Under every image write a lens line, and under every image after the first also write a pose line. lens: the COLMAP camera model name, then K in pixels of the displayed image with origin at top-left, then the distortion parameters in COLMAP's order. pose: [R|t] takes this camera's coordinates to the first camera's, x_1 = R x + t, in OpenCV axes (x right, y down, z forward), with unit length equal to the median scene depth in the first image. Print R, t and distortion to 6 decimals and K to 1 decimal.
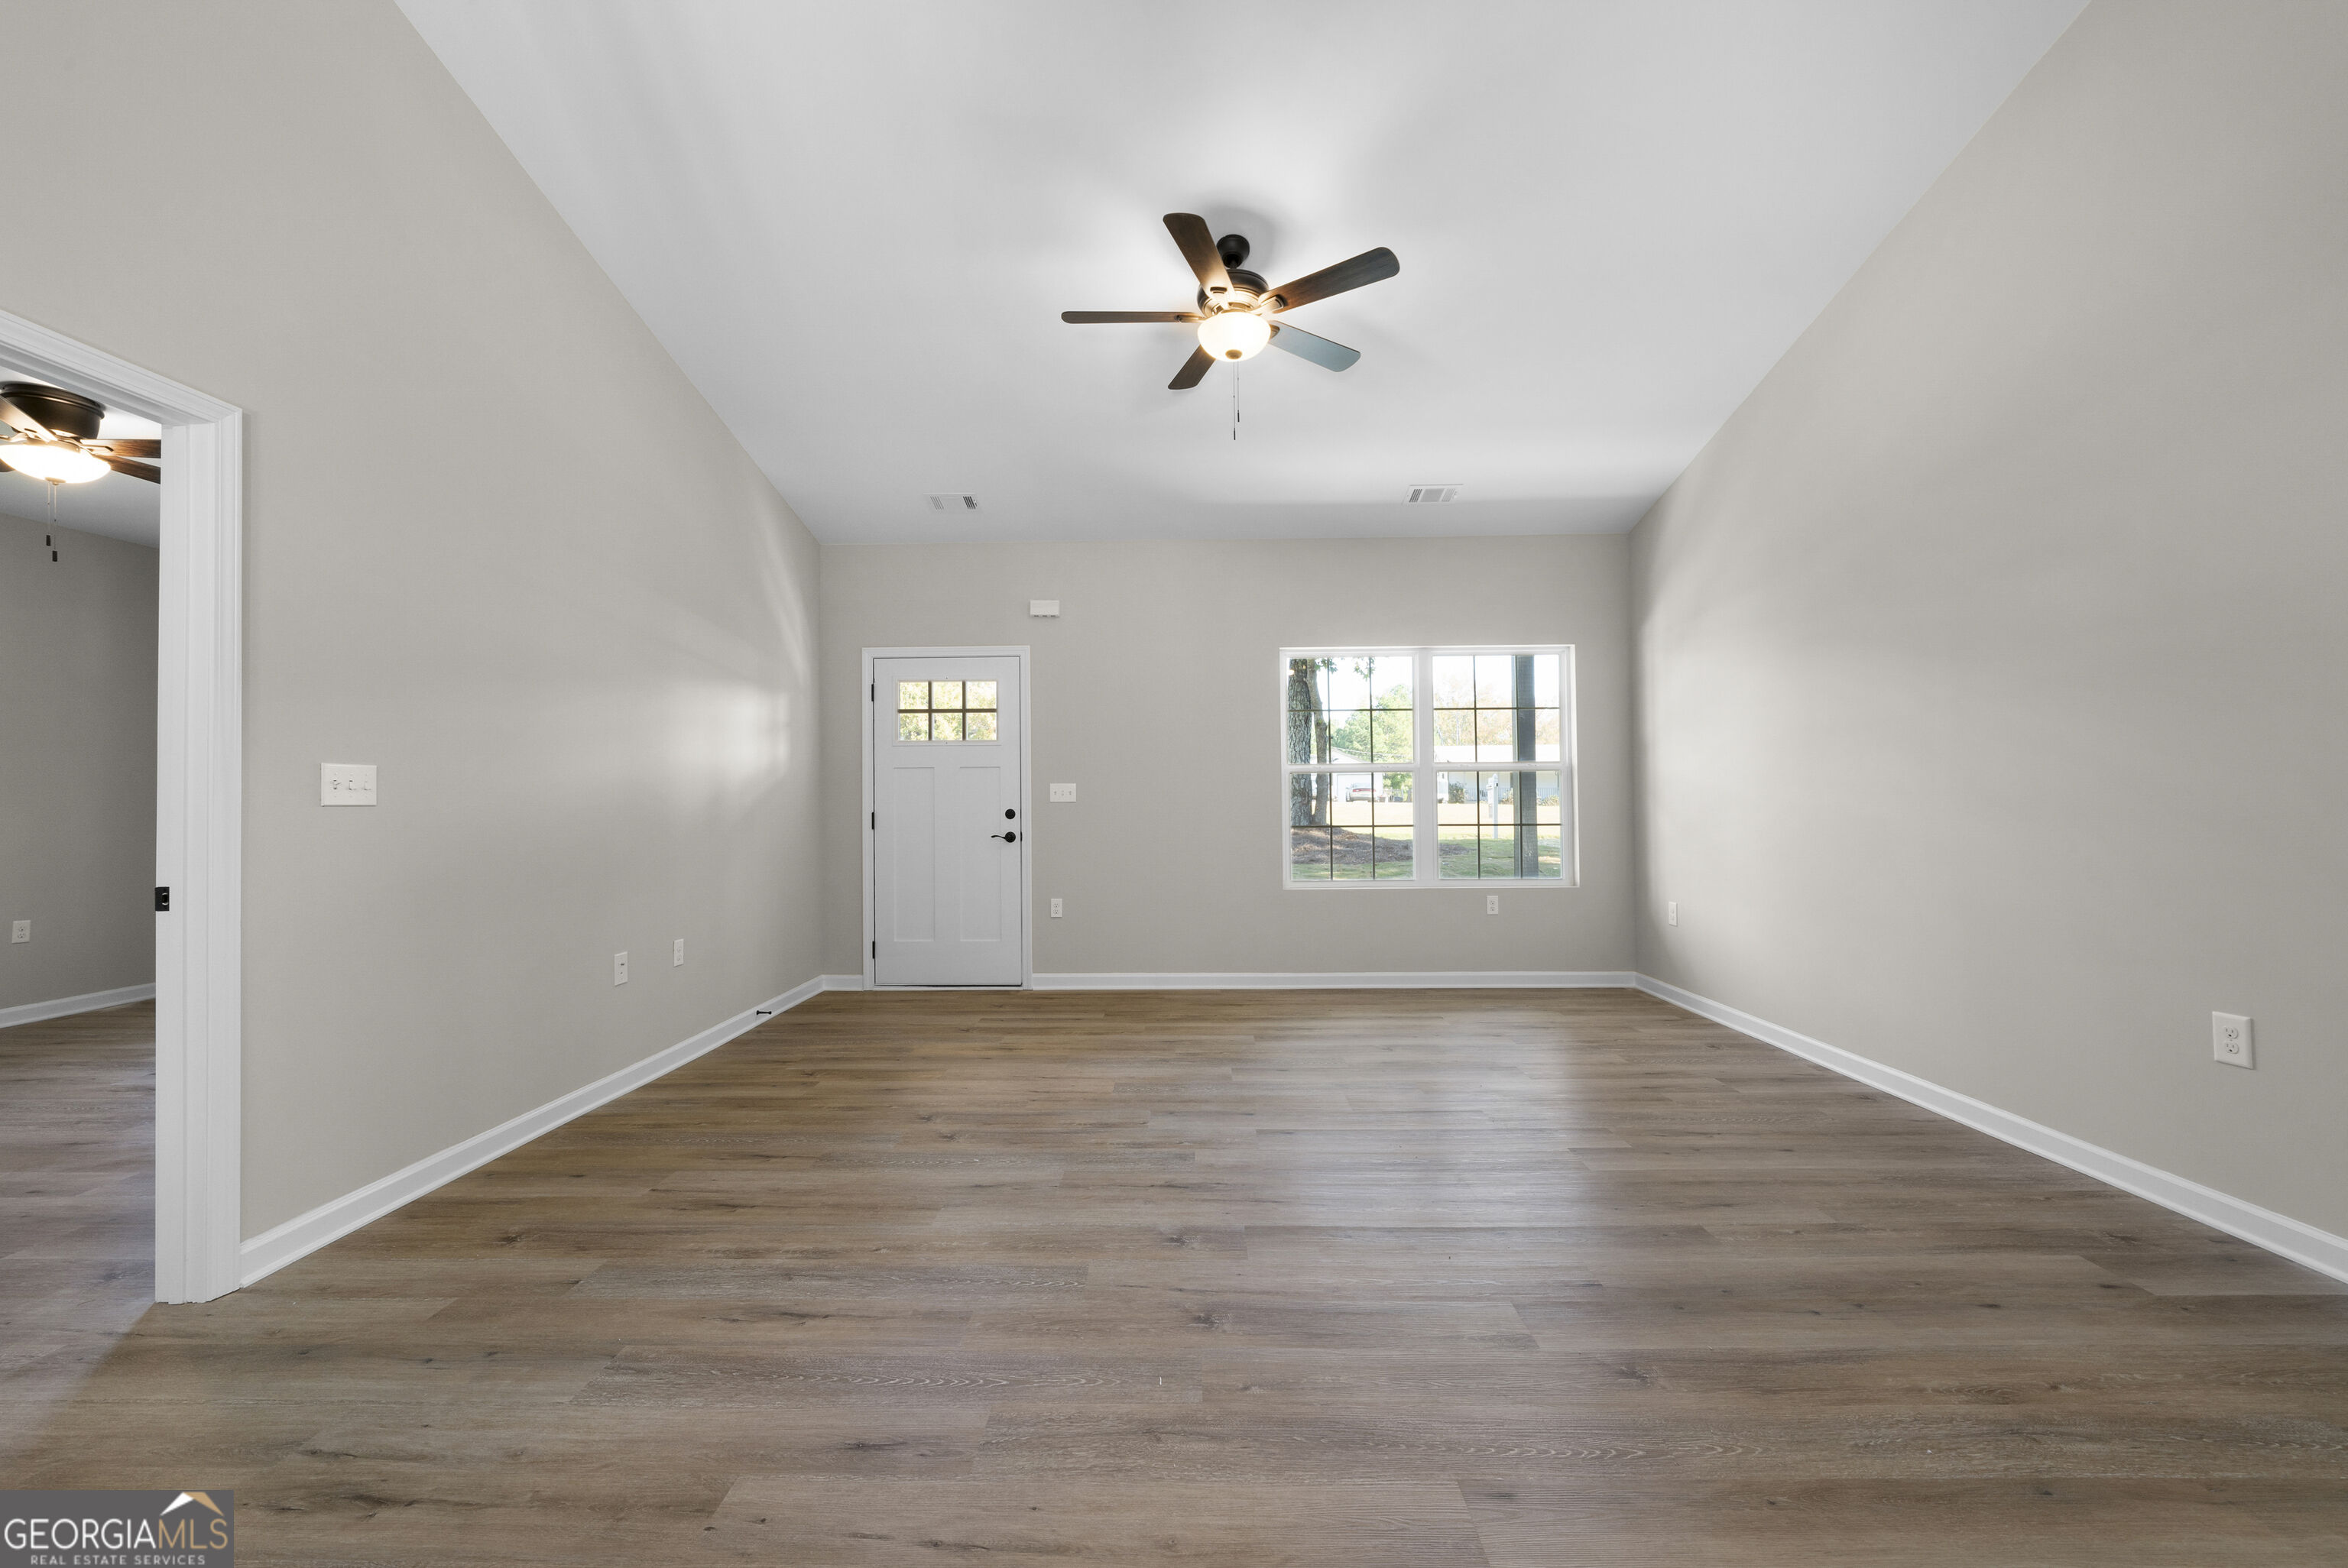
lens RADIAL K [[906.0, 0, 1177.6], [0, 906.0, 796.5], [0, 0, 1]] dist [-0.000478, 0.000043]
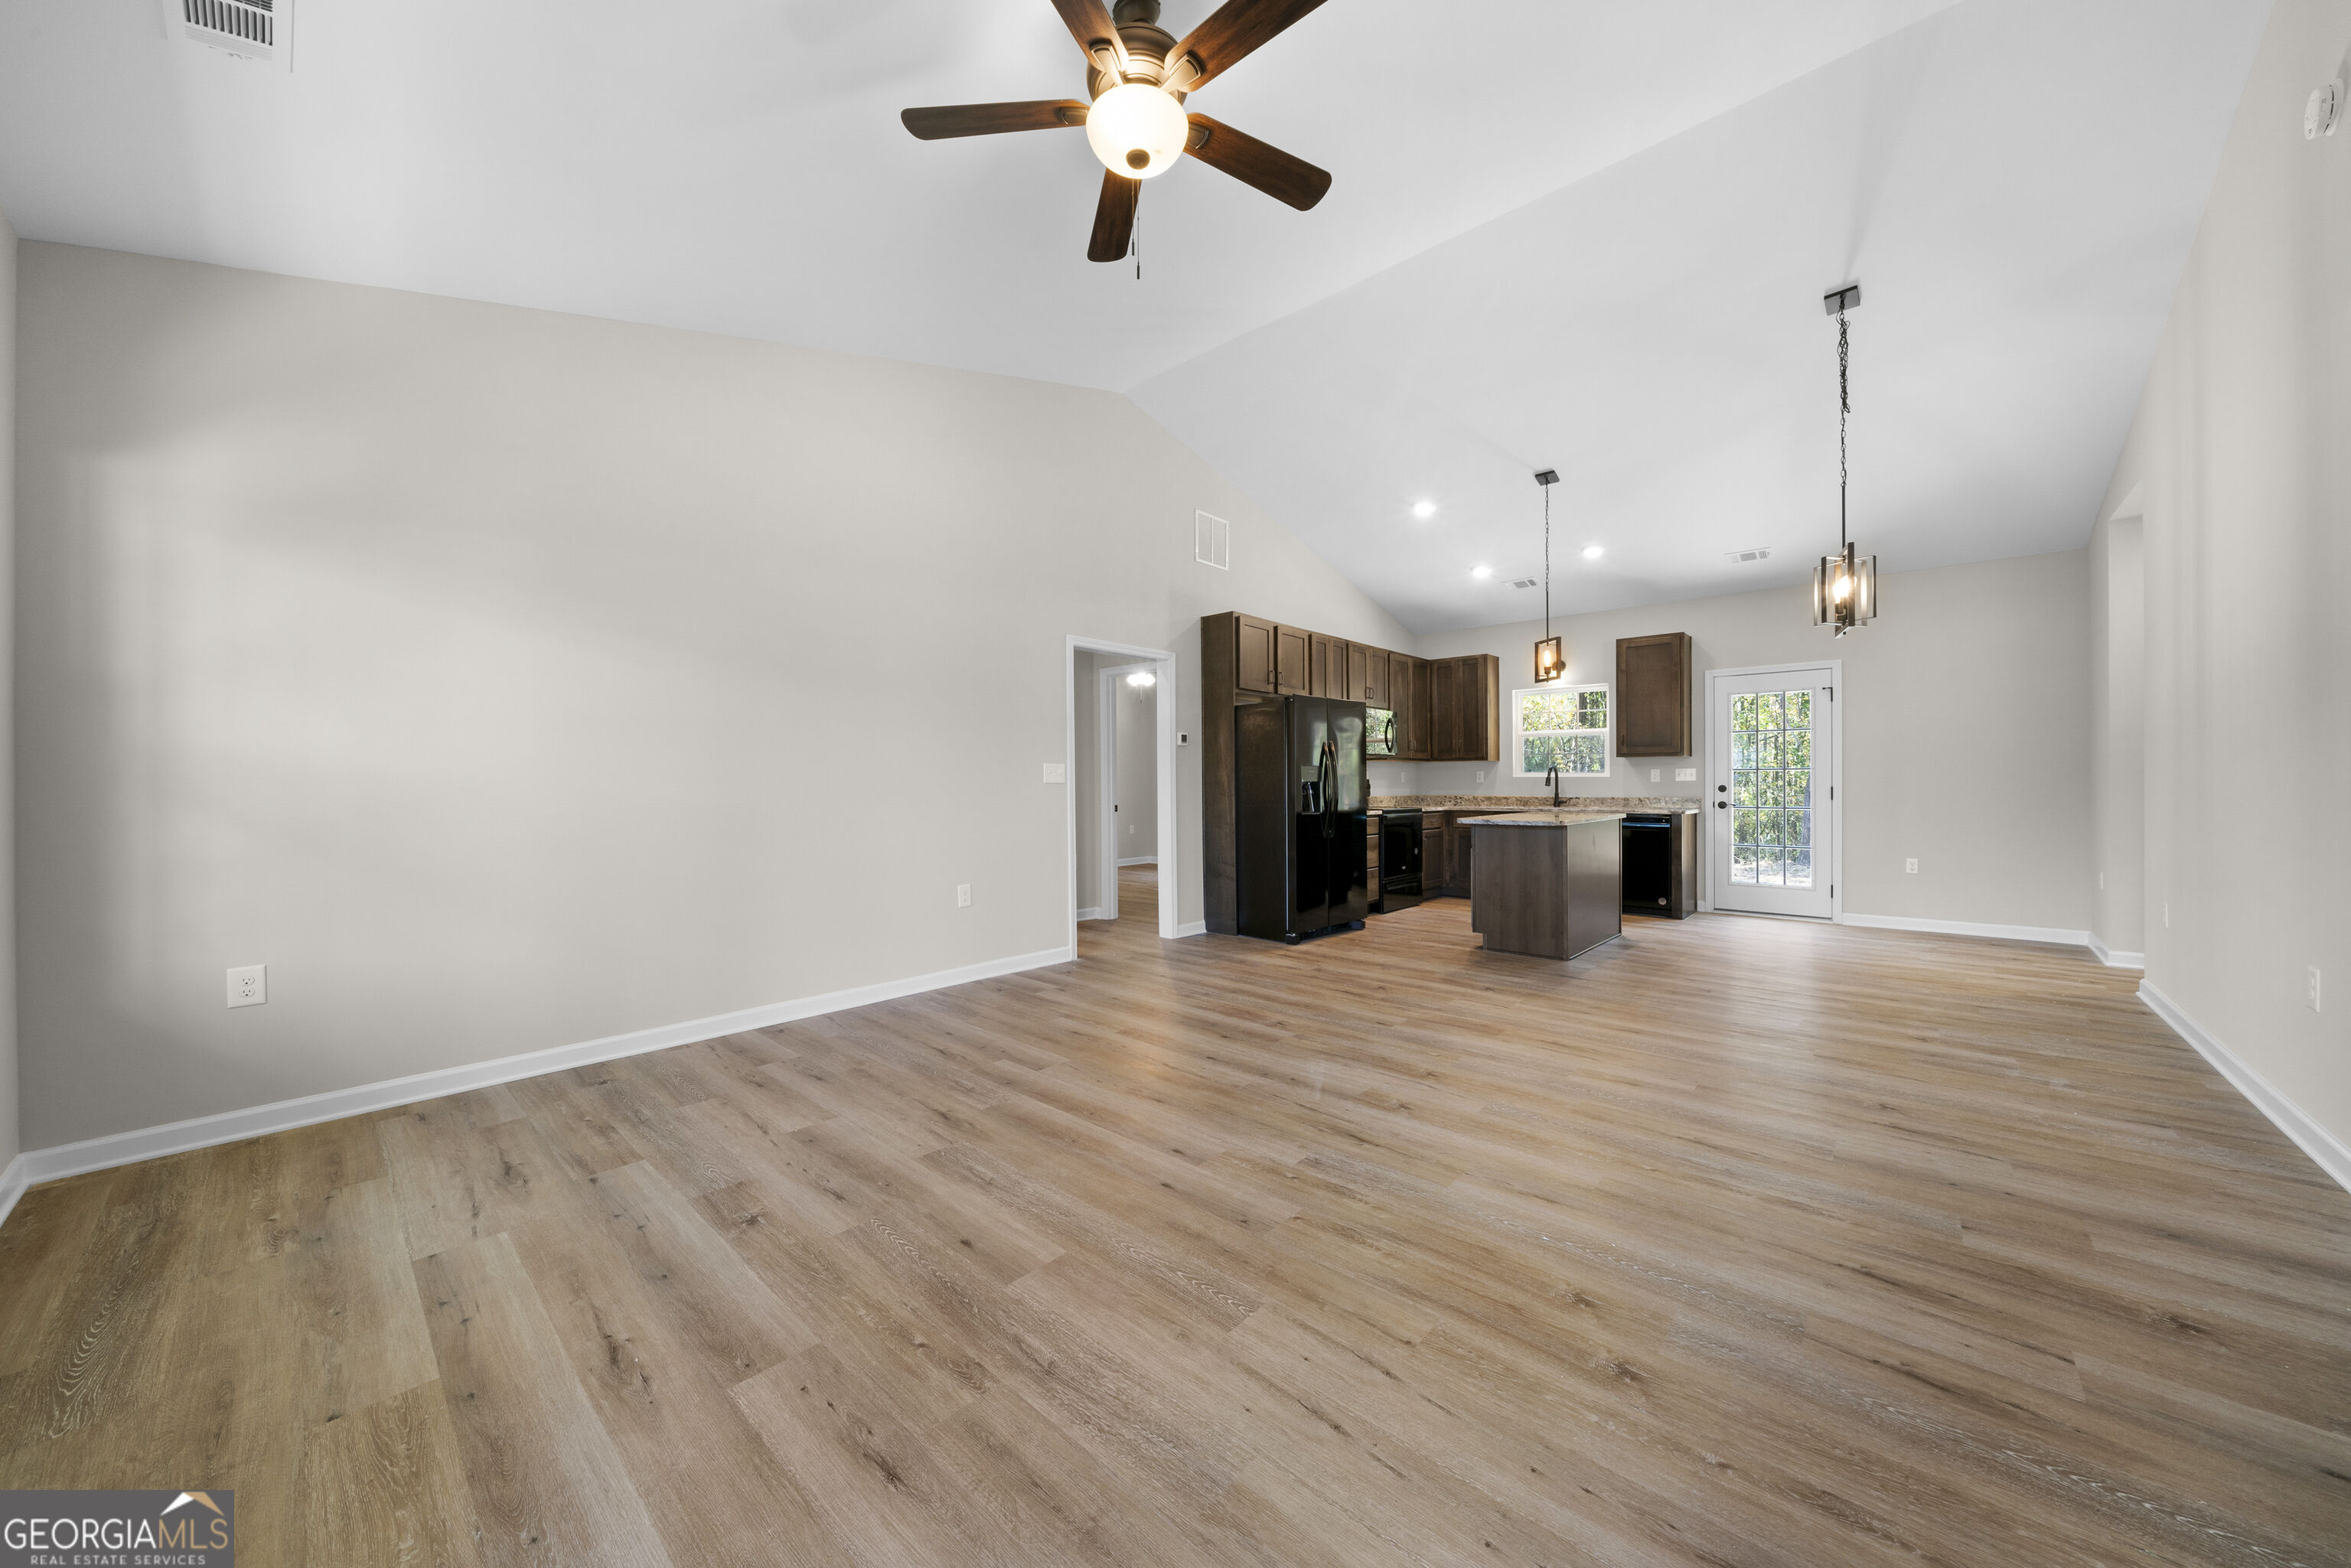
lens RADIAL K [[810.2, 0, 1174.6], [0, 810.2, 792.7], [0, 0, 1]] dist [-0.002959, -0.000023]
pose [[-0.748003, 0.006570, 0.663663, -0.430793], [0.008001, 0.999968, -0.000882, 0.013814], [-0.663647, 0.004650, -0.748032, 1.664820]]
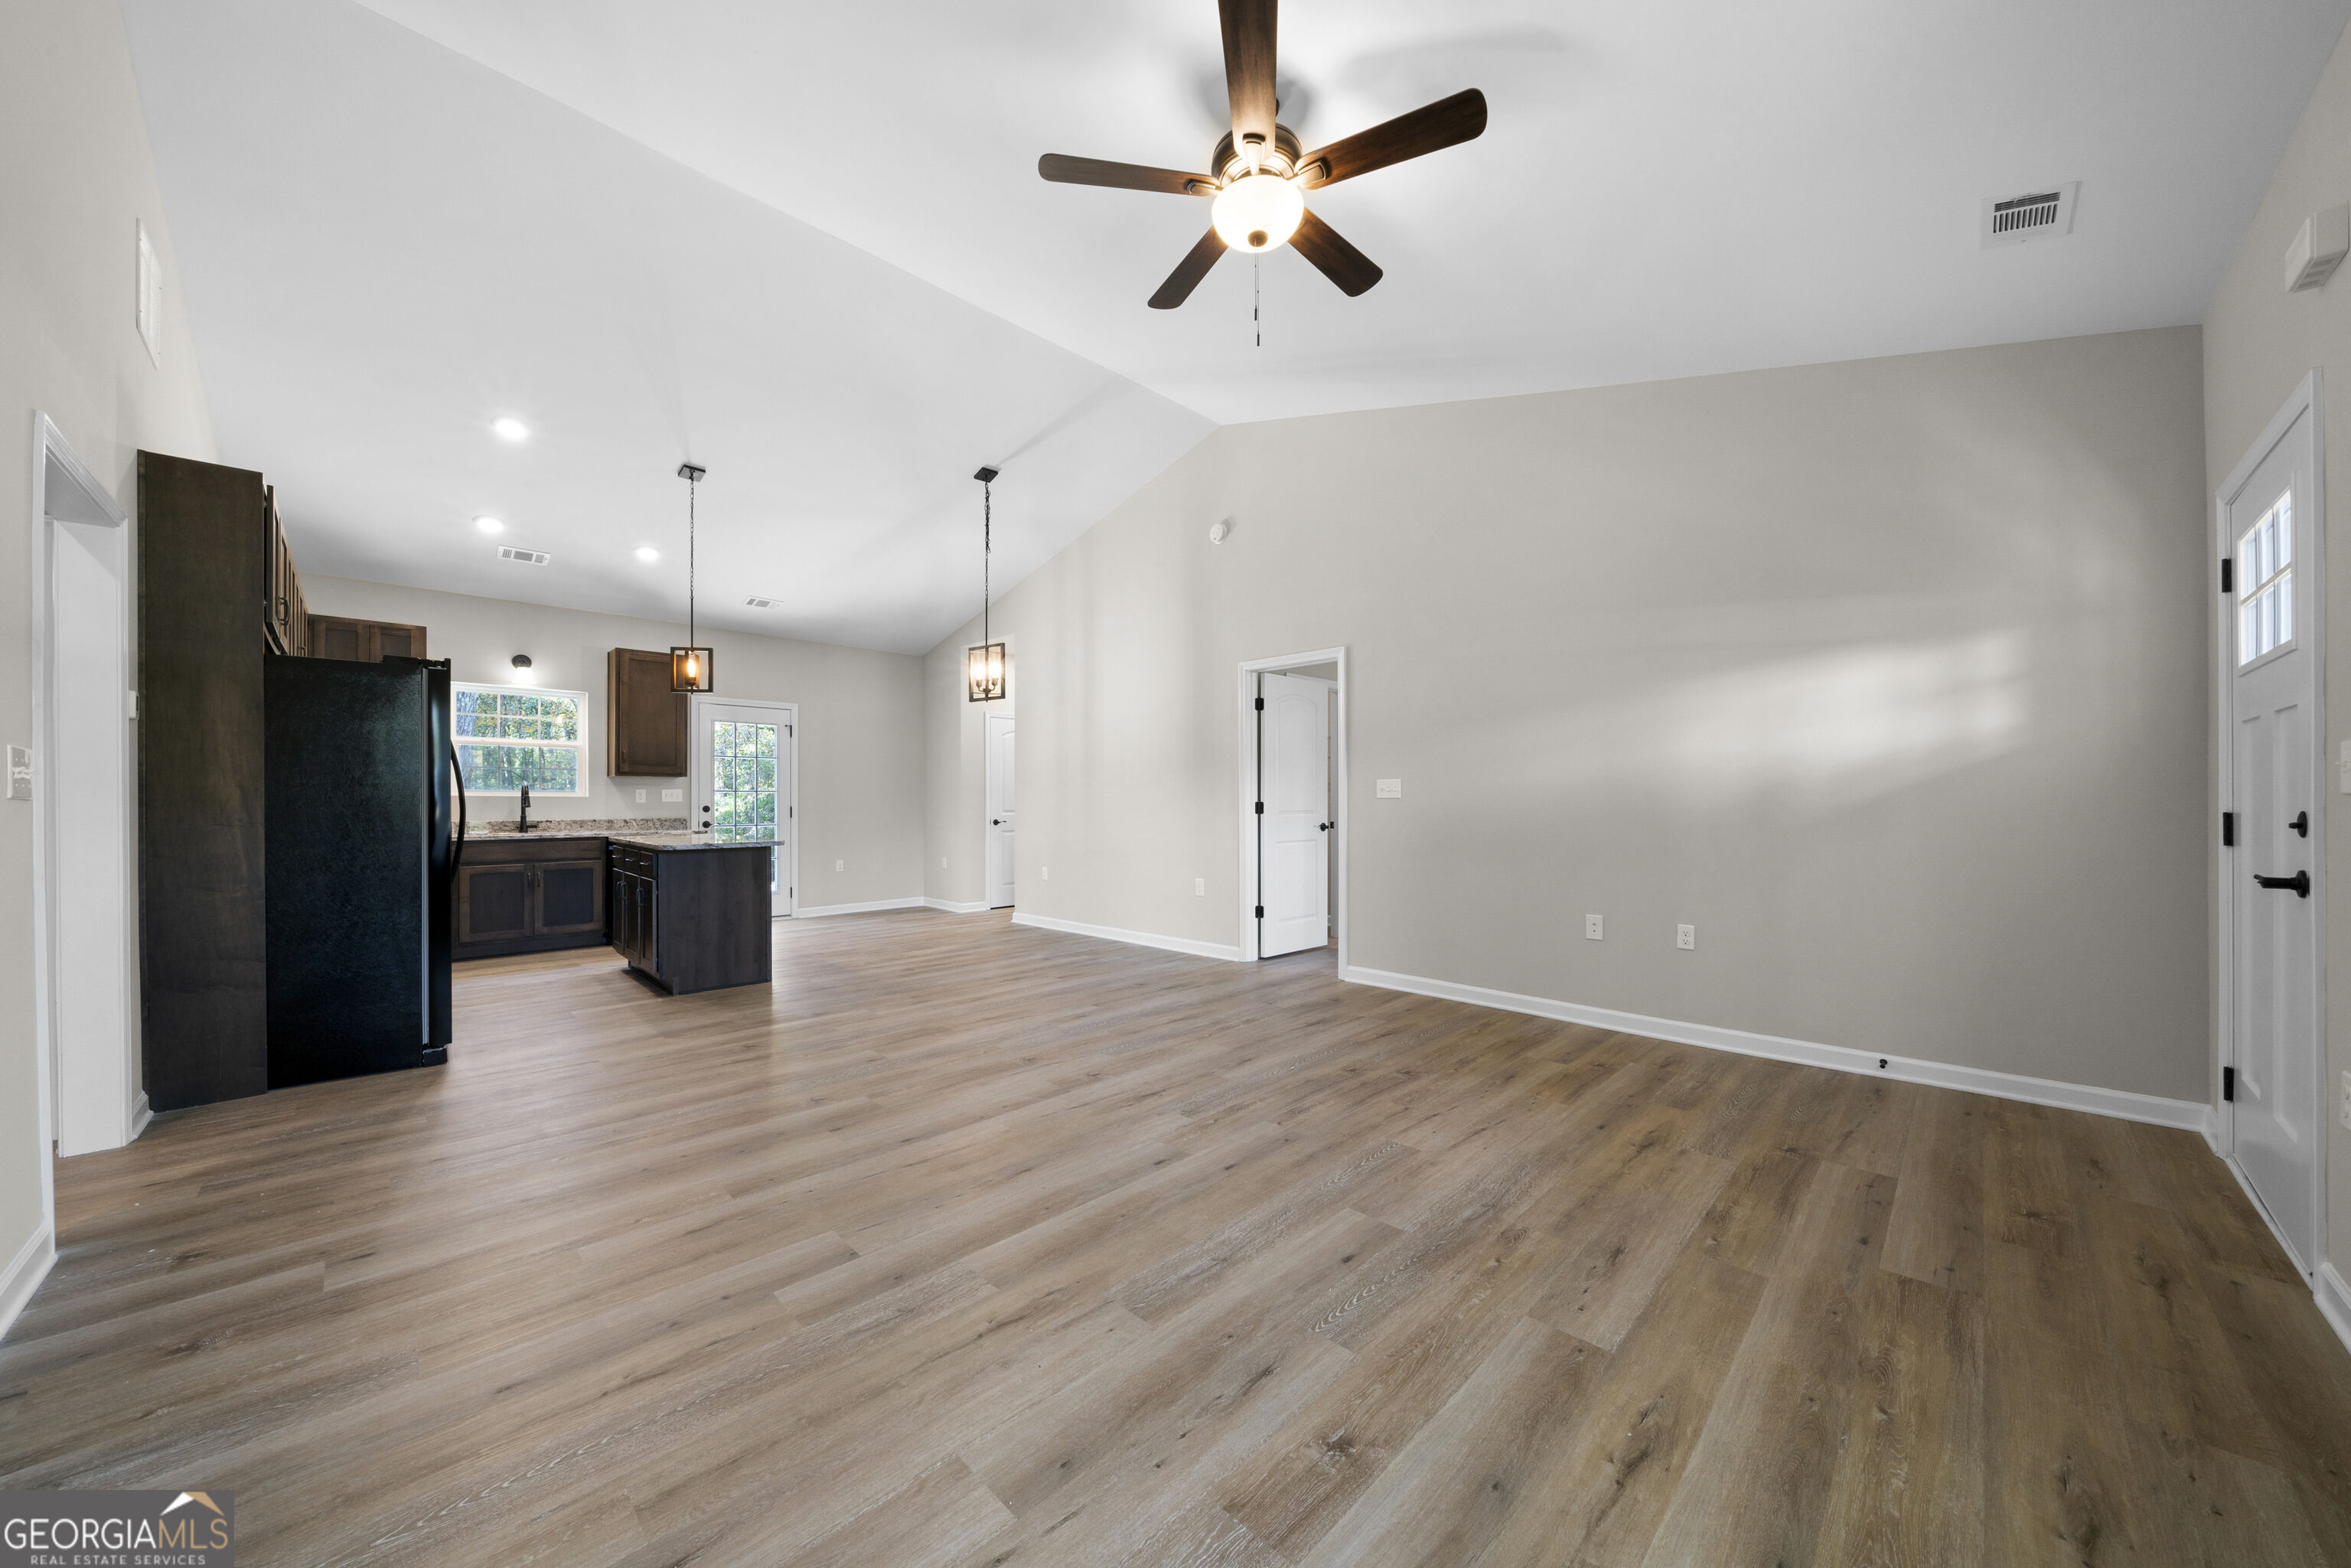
lens RADIAL K [[819.1, 0, 1181.9], [0, 819.1, 801.2], [0, 0, 1]] dist [-0.001248, -0.000154]
pose [[-0.691190, 0.010290, -0.722600, 0.725741], [0.013825, 0.999904, 0.001016, 0.006349], [0.722541, -0.009288, -0.691265, 1.649546]]
